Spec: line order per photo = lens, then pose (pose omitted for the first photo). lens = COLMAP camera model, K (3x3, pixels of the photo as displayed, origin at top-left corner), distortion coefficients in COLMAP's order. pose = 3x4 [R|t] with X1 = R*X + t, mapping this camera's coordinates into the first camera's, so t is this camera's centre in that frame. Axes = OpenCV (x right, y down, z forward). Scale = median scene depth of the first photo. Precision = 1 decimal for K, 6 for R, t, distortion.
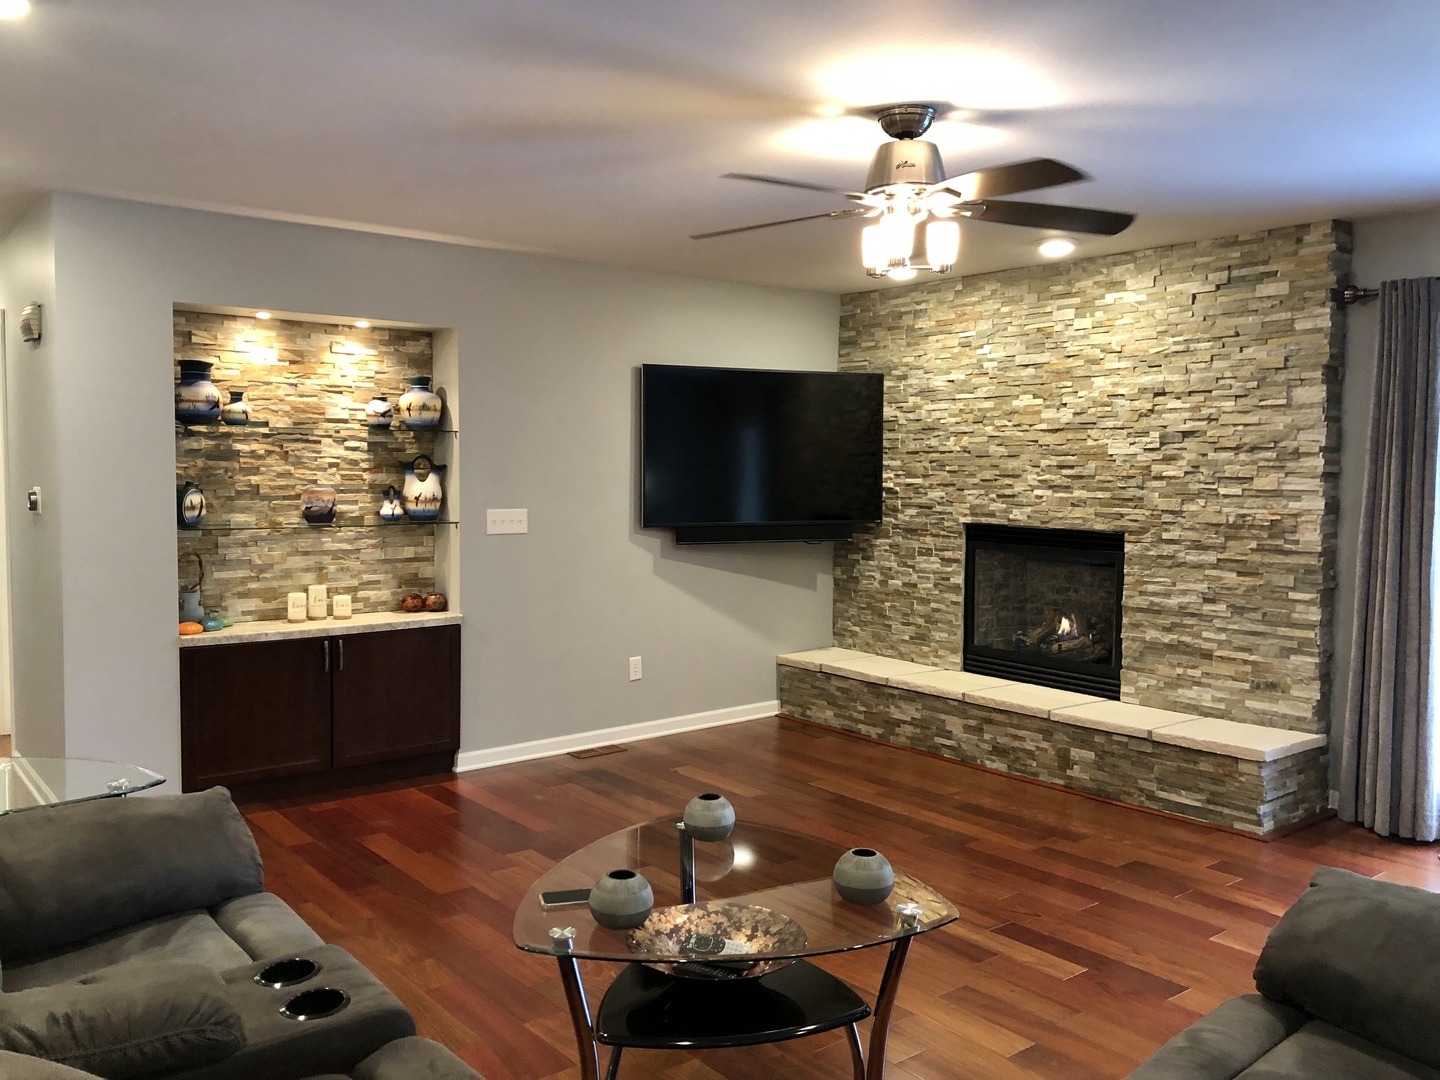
lens RADIAL K [[1174.3, 0, 720.0], [0, 1174.3, 540.0], [0, 0, 1]] dist [0.129907, -0.326346]
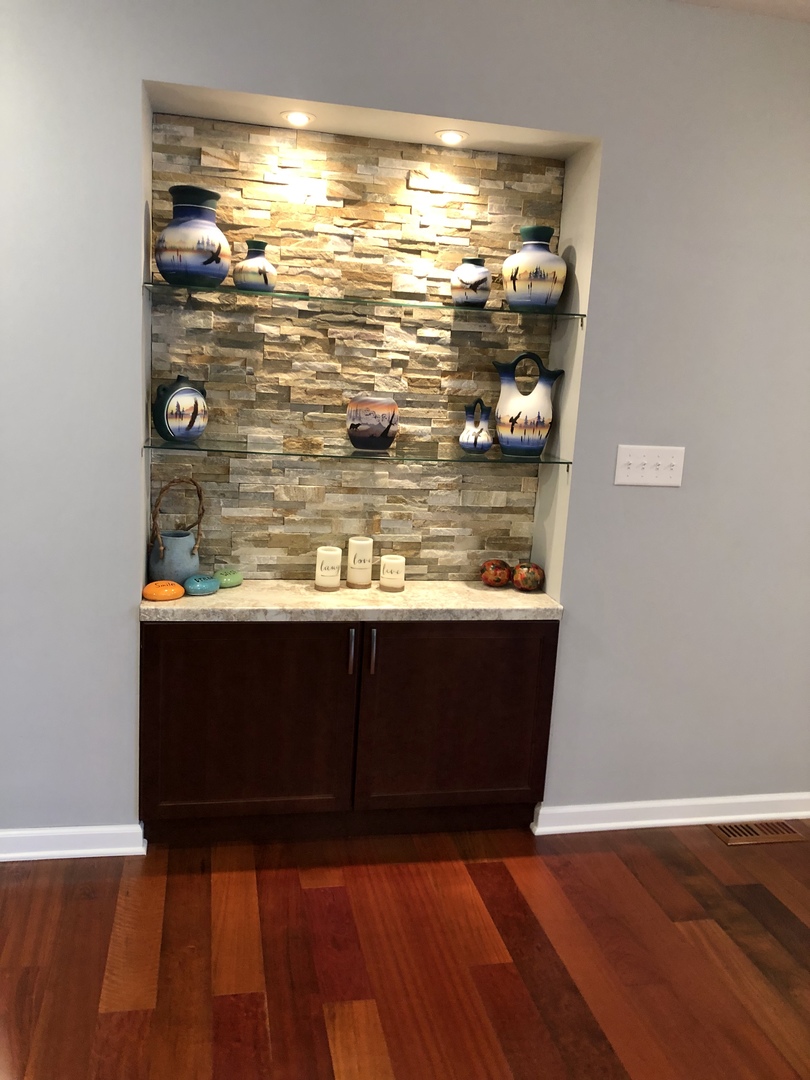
lens RADIAL K [[880.7, 0, 398.9], [0, 880.7, 528.3], [0, 0, 1]] dist [0.129907, -0.326346]
pose [[0.892379, 0.119129, -0.435279, -0.095326], [-0.077774, 0.990695, 0.111690, -0.026507], [0.444534, -0.065816, 0.893341, 0.545680]]
